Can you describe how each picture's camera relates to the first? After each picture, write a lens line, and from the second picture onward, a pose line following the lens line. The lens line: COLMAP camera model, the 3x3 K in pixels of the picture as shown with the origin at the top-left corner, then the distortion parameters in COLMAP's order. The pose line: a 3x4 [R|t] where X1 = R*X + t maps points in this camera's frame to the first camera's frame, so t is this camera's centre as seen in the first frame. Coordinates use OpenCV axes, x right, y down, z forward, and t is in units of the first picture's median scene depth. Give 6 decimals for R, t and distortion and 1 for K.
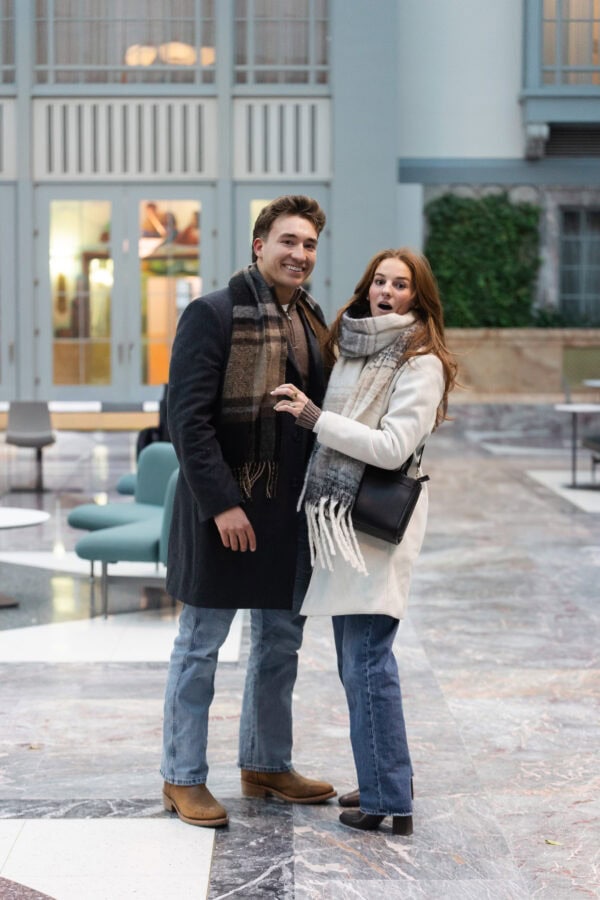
lens RADIAL K [[1757.1, 0, 300.0], [0, 1757.1, 450.0], [0, 0, 1]] dist [0.028152, 0.127700]
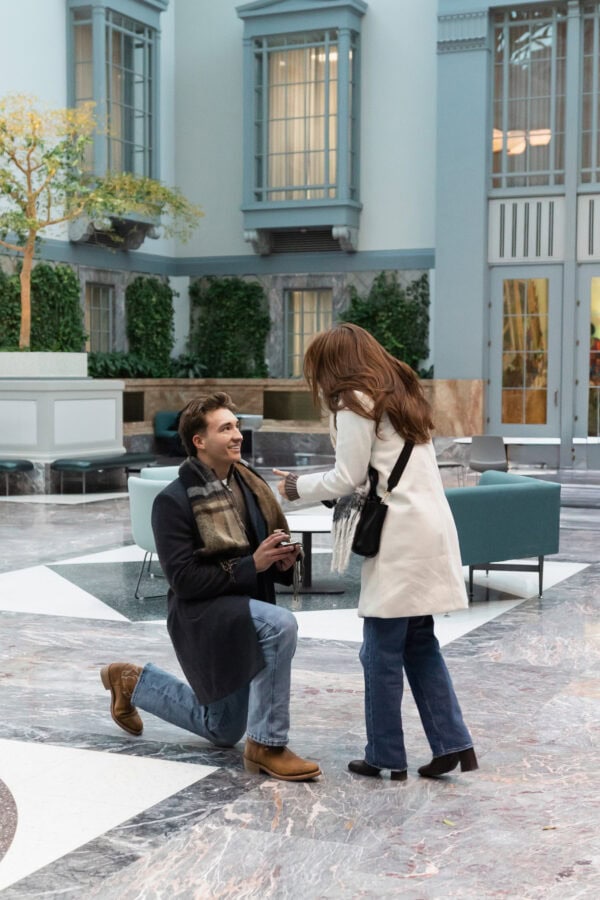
lens RADIAL K [[1352.6, 0, 300.0], [0, 1352.6, 450.0], [0, 0, 1]] dist [0.007054, 0.027524]
pose [[0.910257, 0.027466, -0.413132, 0.333082], [-0.031573, 0.999497, -0.003118, -0.019016], [0.412839, 0.015882, 0.910666, 0.090295]]
